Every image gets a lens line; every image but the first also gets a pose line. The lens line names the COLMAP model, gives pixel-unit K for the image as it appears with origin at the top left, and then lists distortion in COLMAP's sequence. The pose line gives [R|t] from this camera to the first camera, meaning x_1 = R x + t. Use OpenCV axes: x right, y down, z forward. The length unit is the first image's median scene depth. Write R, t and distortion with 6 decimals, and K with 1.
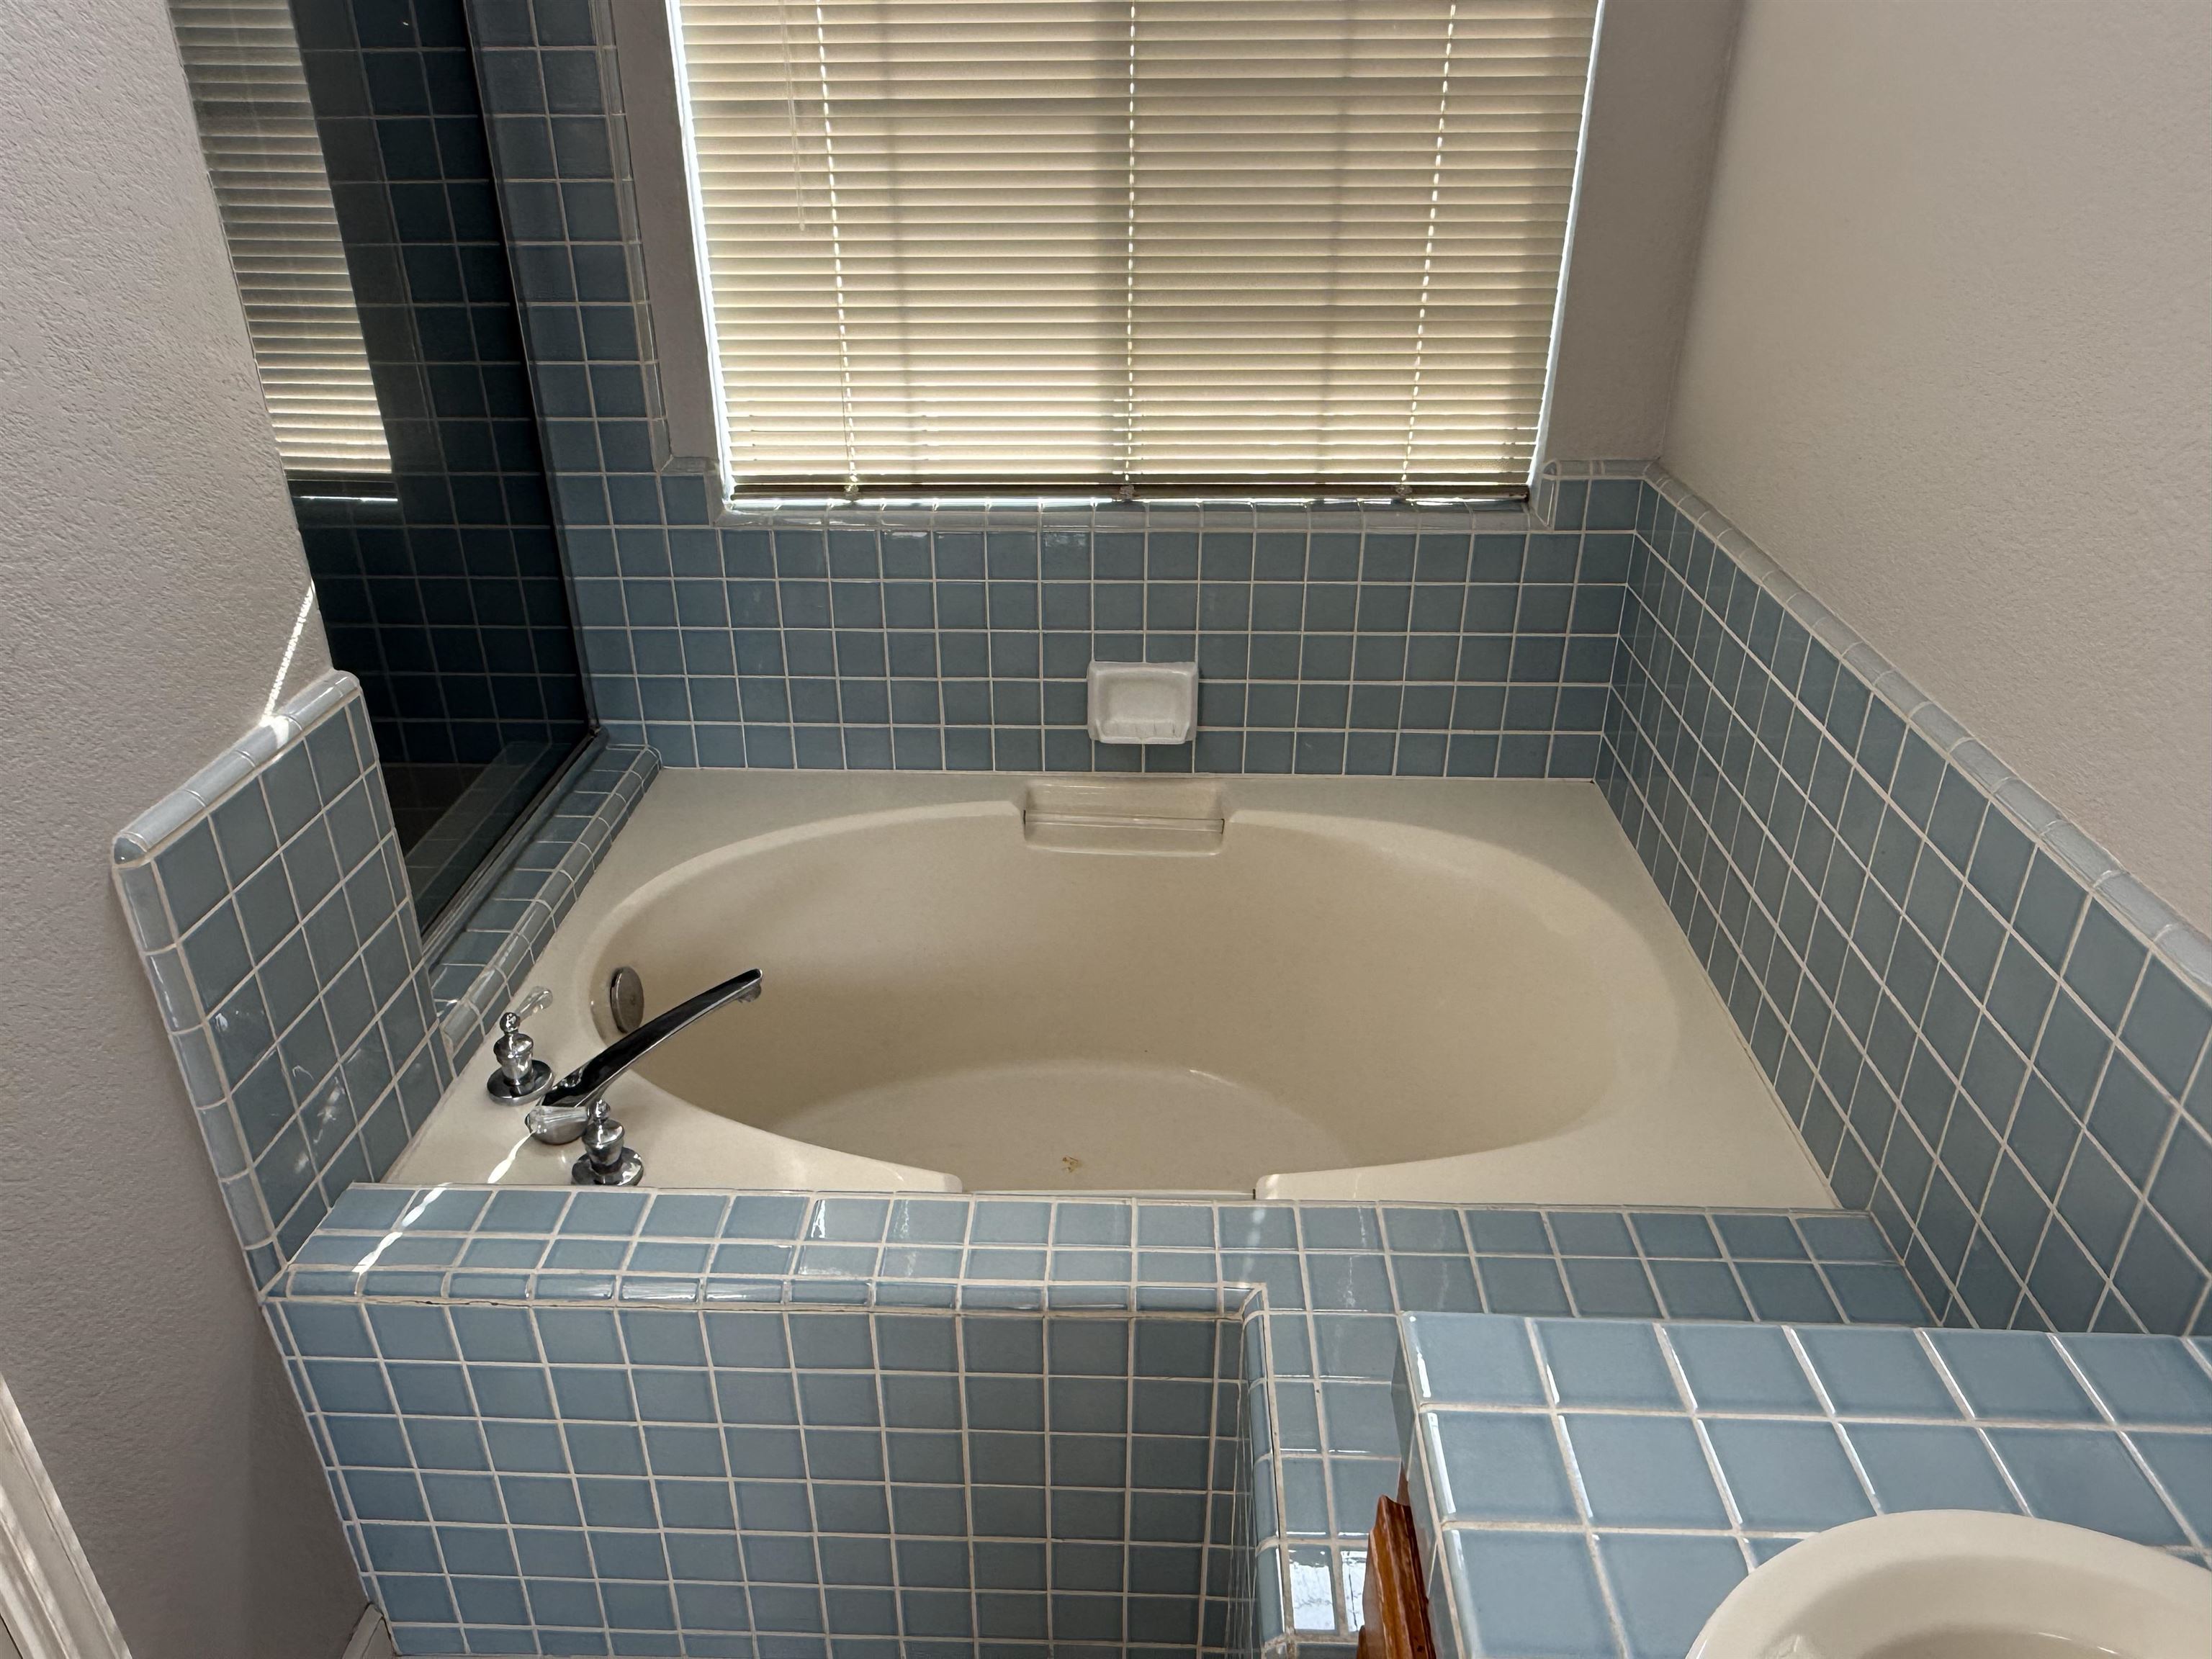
lens RADIAL K [[1571.9, 0, 1098.7], [0, 1571.9, 844.3], [0, 0, 1]] dist [-0.001432, 0.000612]
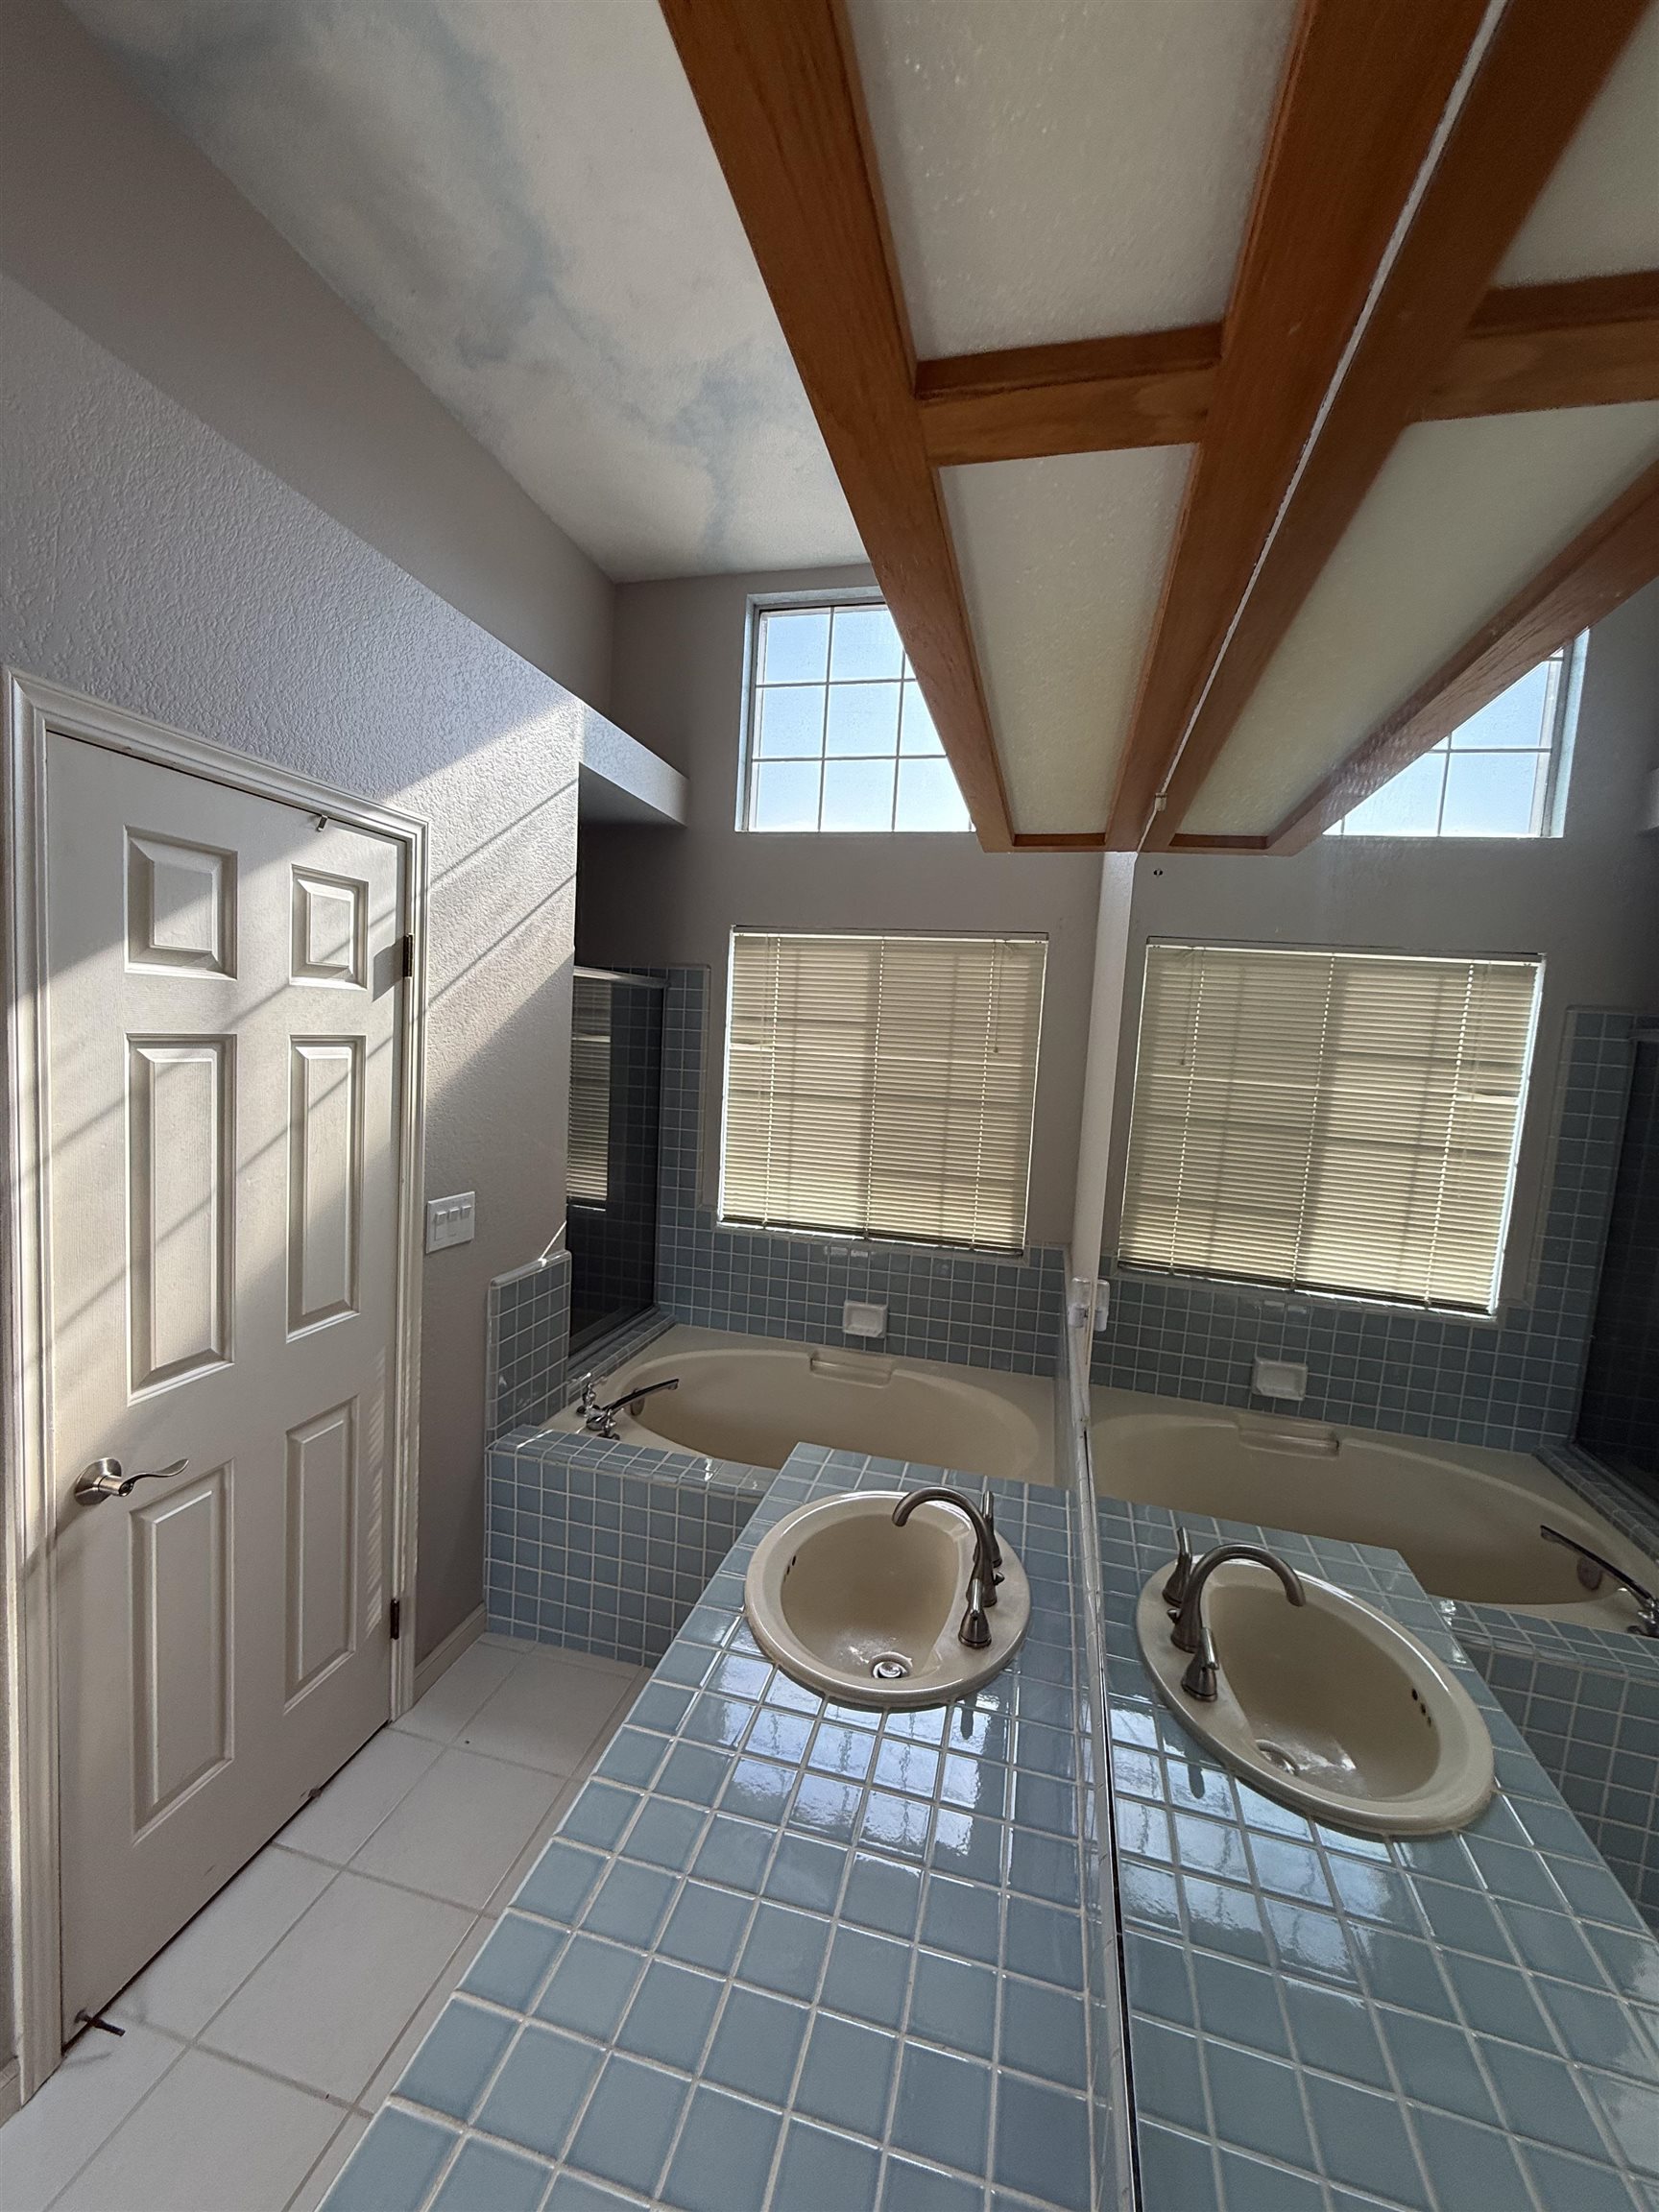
lens RADIAL K [[887.5, 0, 836.7], [0, 887.5, 1105.4], [0, 0, 1]] dist [0.003976, 0.000176]
pose [[0.976957, 0.076329, -0.199322, 0.249753], [-0.148530, 0.913780, -0.378080, 0.143093], [0.153278, 0.398974, 0.904061, -0.422670]]
